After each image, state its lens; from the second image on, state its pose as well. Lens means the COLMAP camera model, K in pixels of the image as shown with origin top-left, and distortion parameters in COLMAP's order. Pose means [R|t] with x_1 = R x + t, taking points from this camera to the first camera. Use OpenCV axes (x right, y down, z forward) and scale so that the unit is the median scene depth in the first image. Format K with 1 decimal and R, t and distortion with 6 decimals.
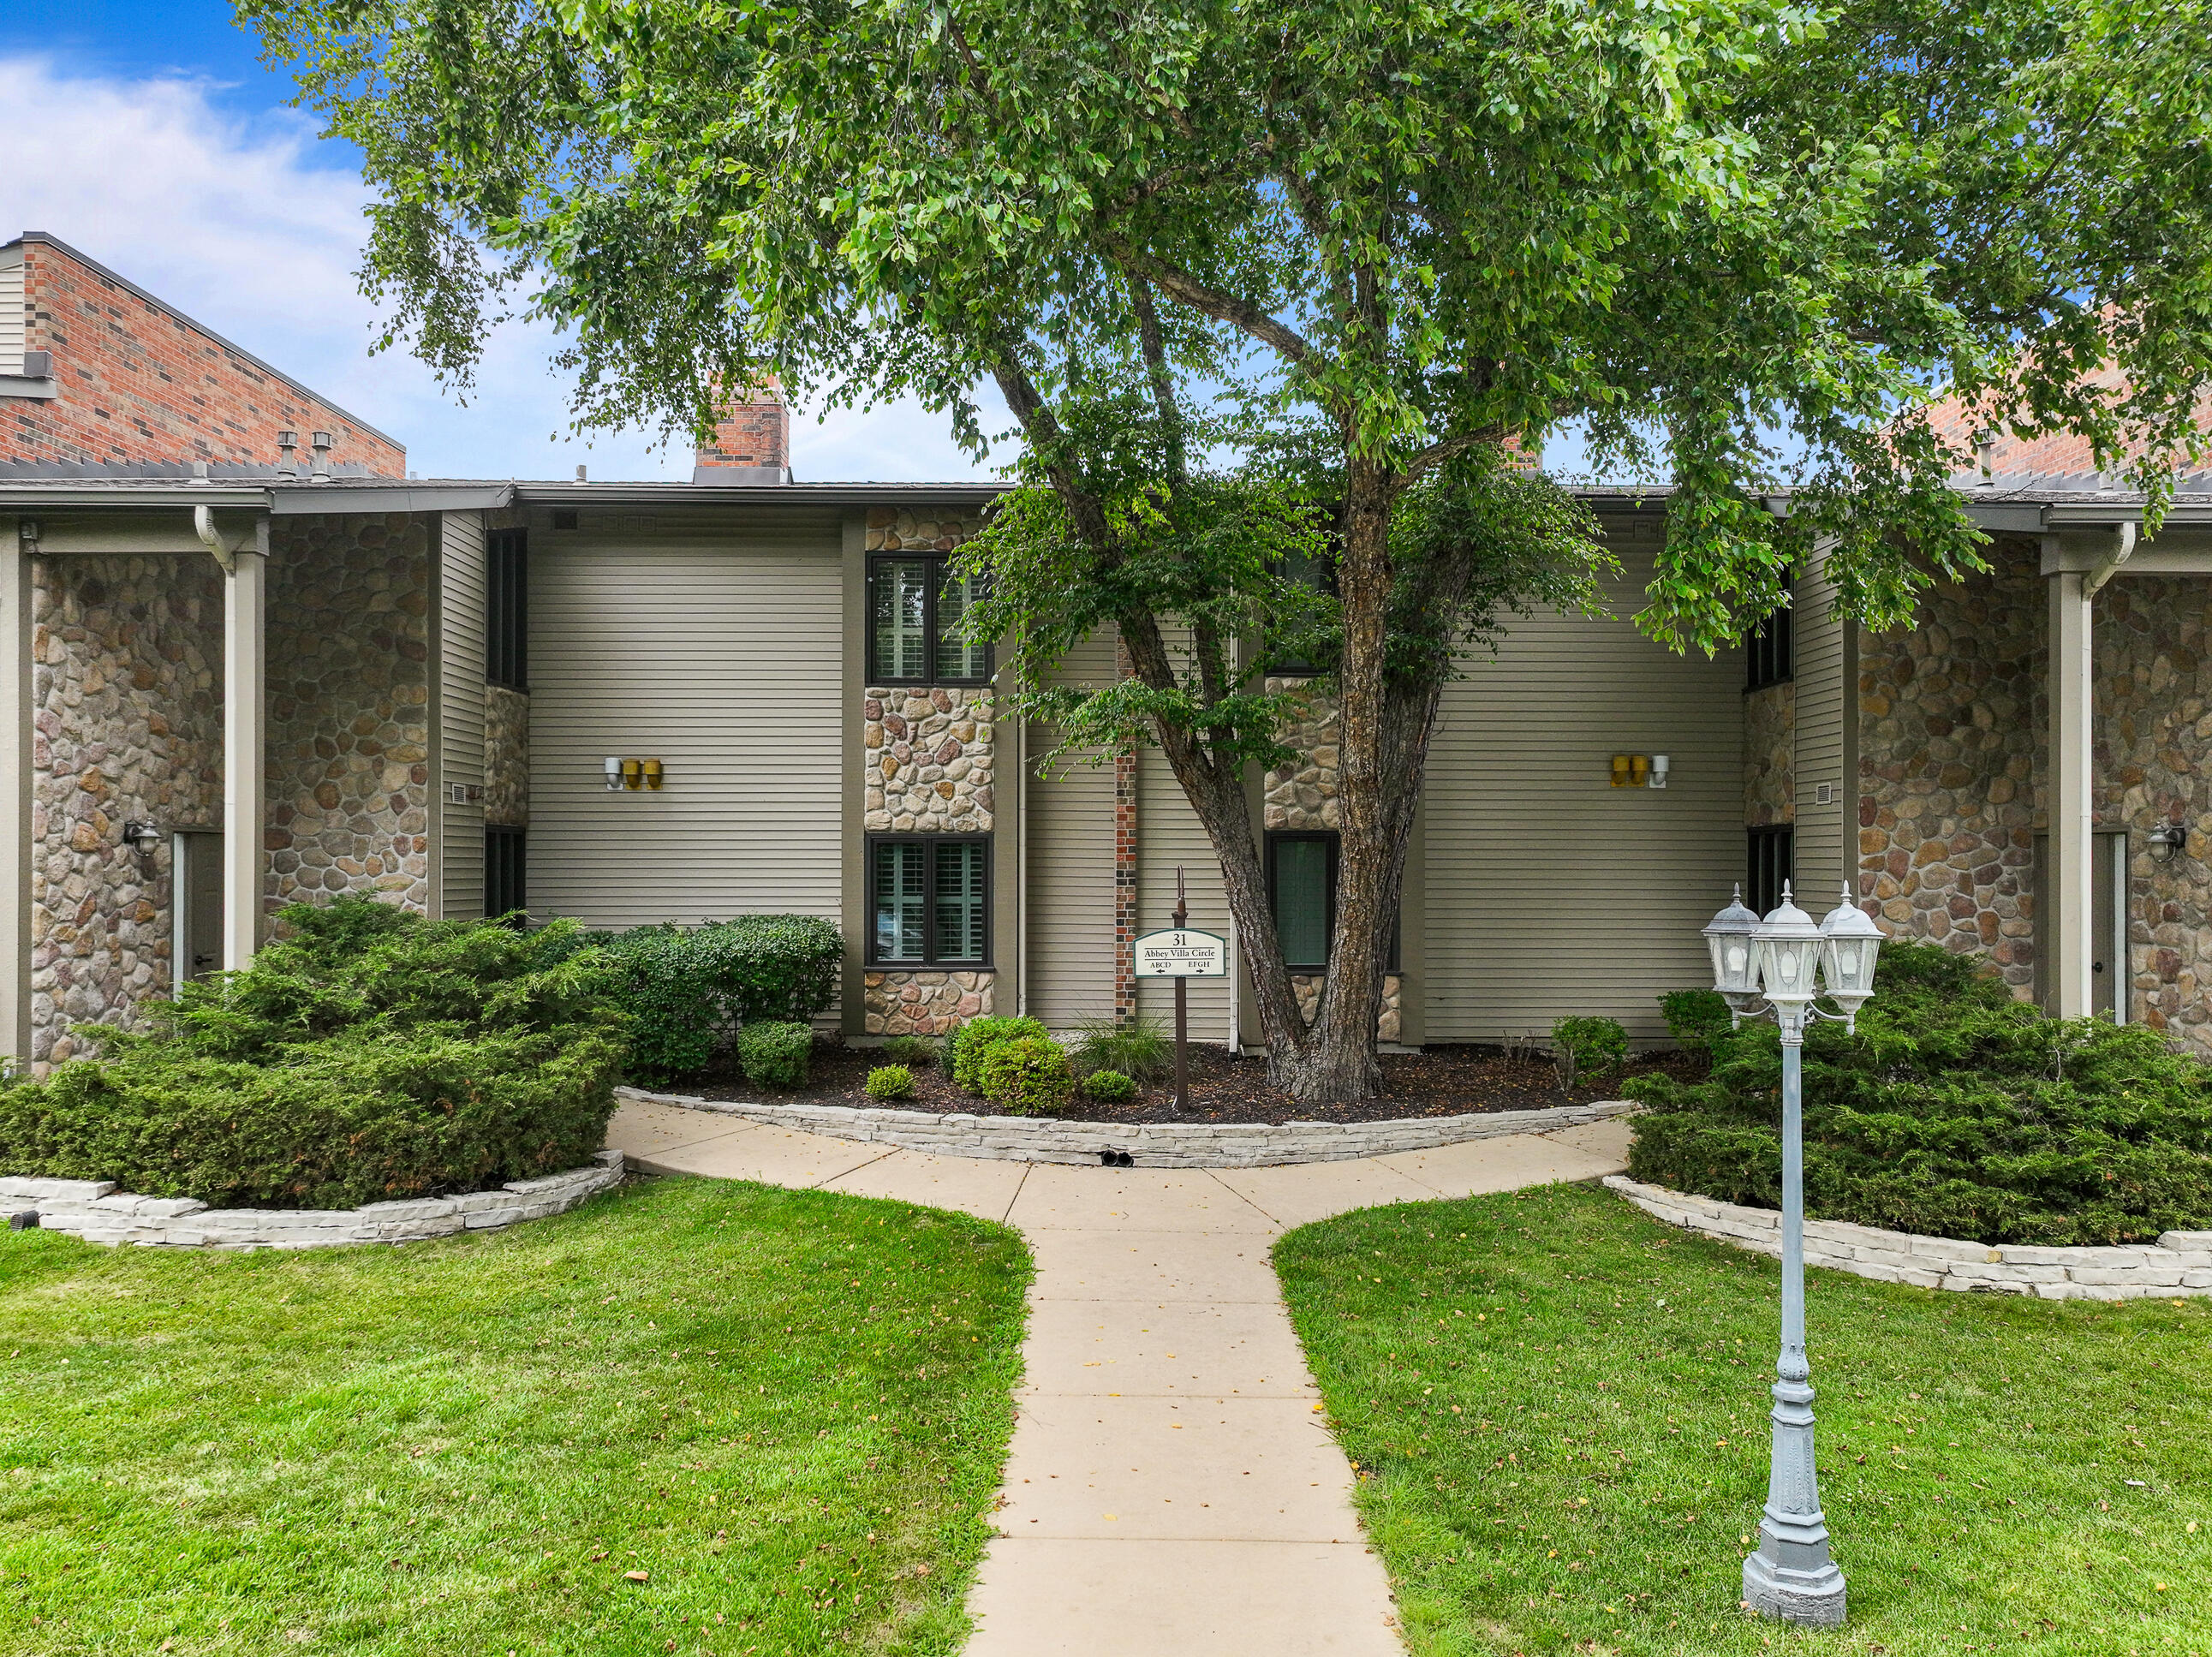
lens RADIAL K [[1598.0, 0, 1119.2], [0, 1598.0, 857.6], [0, 0, 1]] dist [0.006398, 0.006904]
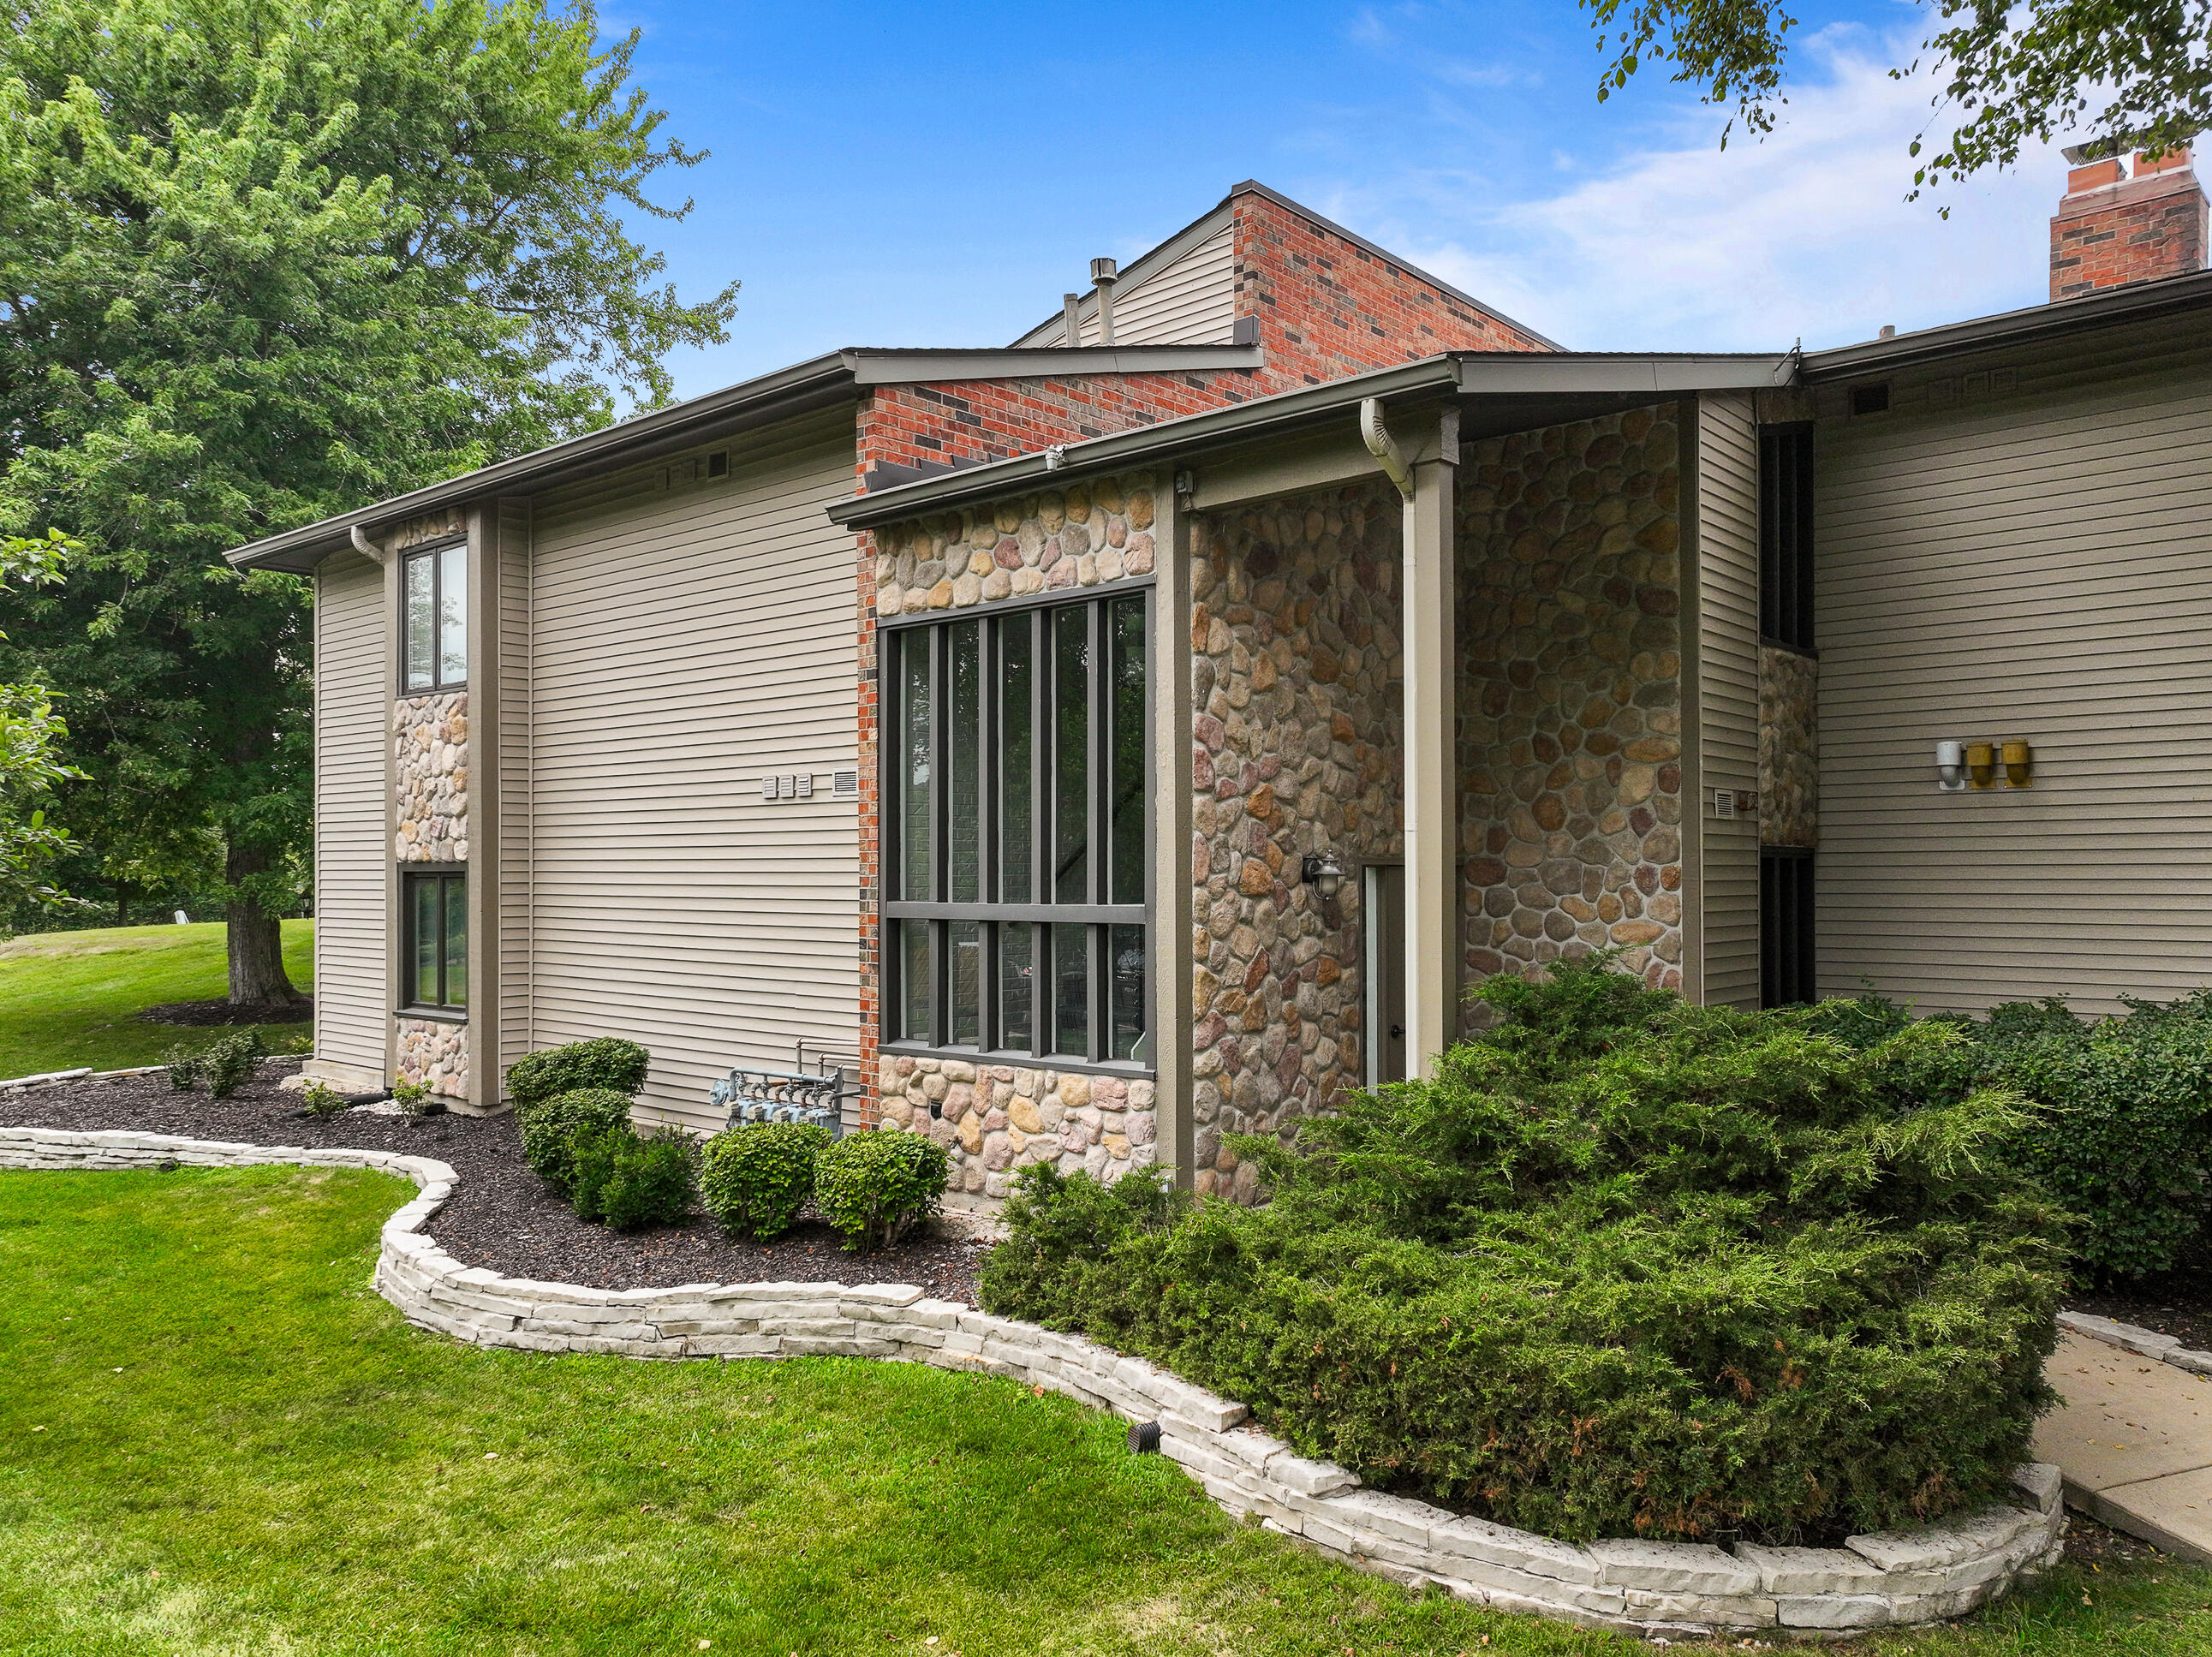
lens RADIAL K [[1598.0, 0, 1119.2], [0, 1598.0, 857.6], [0, 0, 1]] dist [0.006398, 0.006904]
pose [[0.742620, -0.009286, -0.669648, -0.166254], [0.006897, 0.999957, -0.006218, -0.016432], [0.669677, -0.000001, 0.742652, 0.358994]]
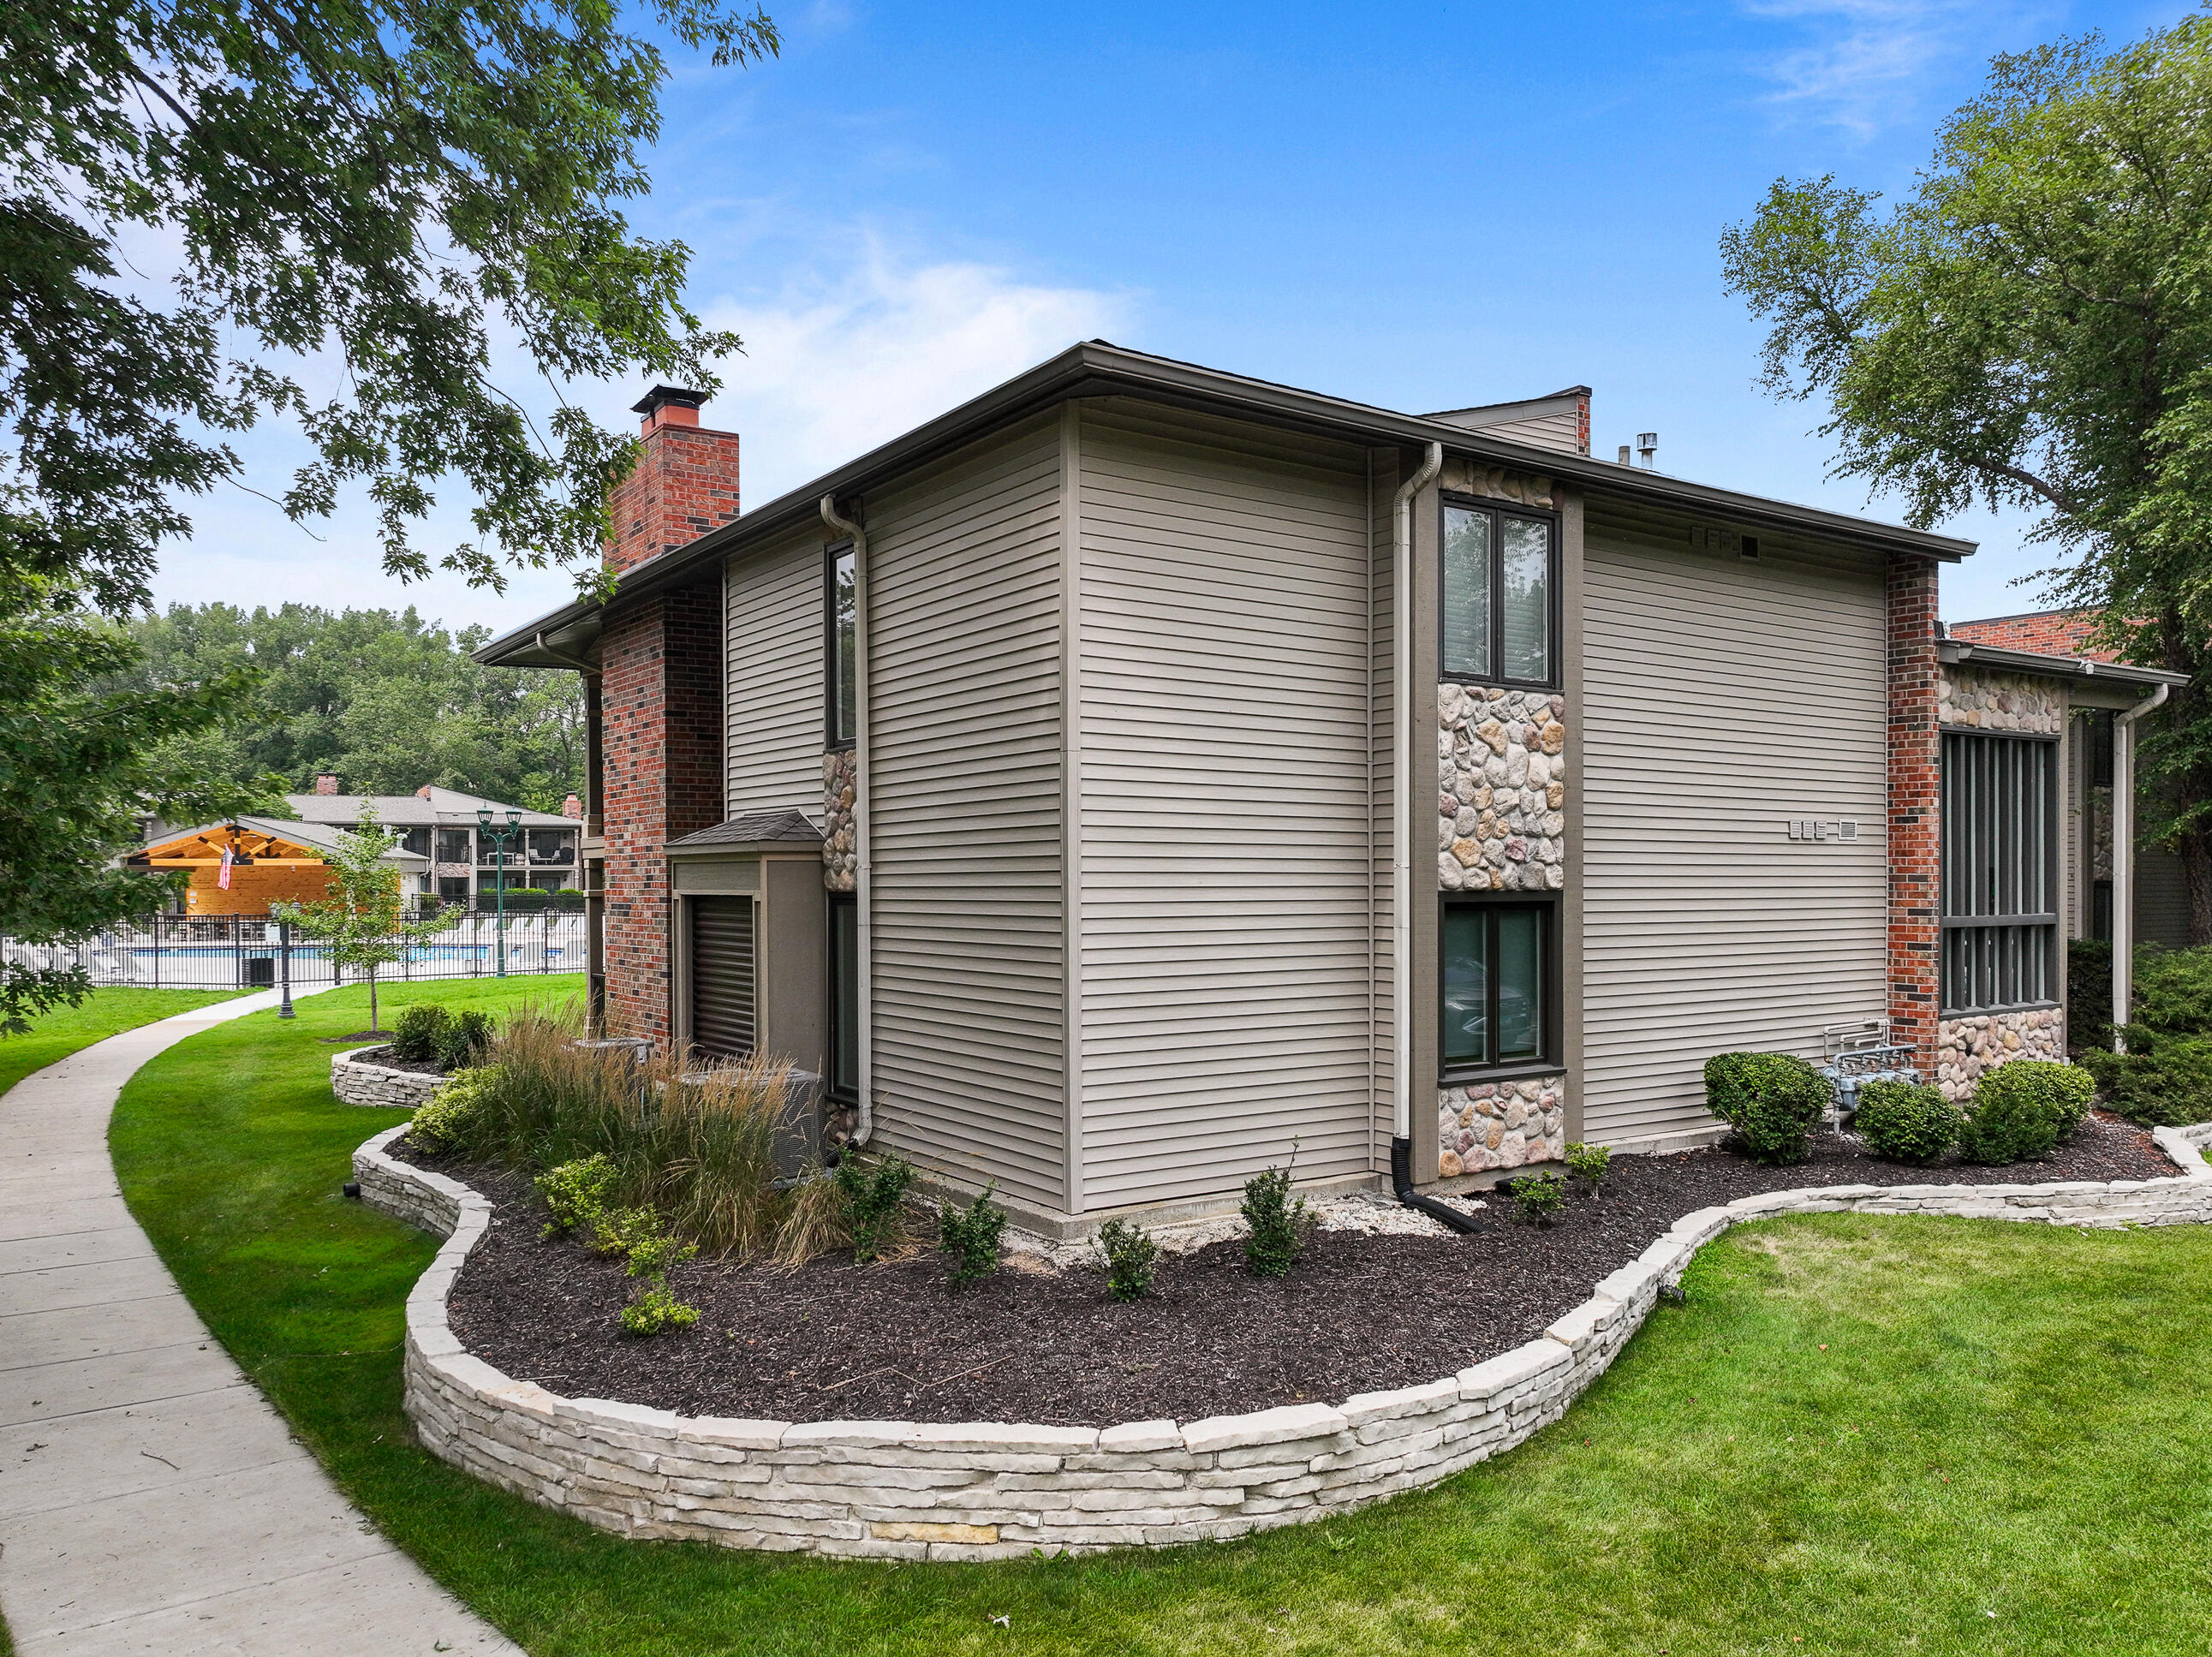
lens RADIAL K [[1632.7, 0, 1108.2], [0, 1632.7, 898.7], [0, 0, 1]] dist [0.004531, 0.002038]
pose [[0.835506, -0.010762, 0.549376, -2.133462], [0.004504, 0.999909, 0.012738, -0.033133], [-0.549463, -0.008169, 0.835478, 0.192171]]
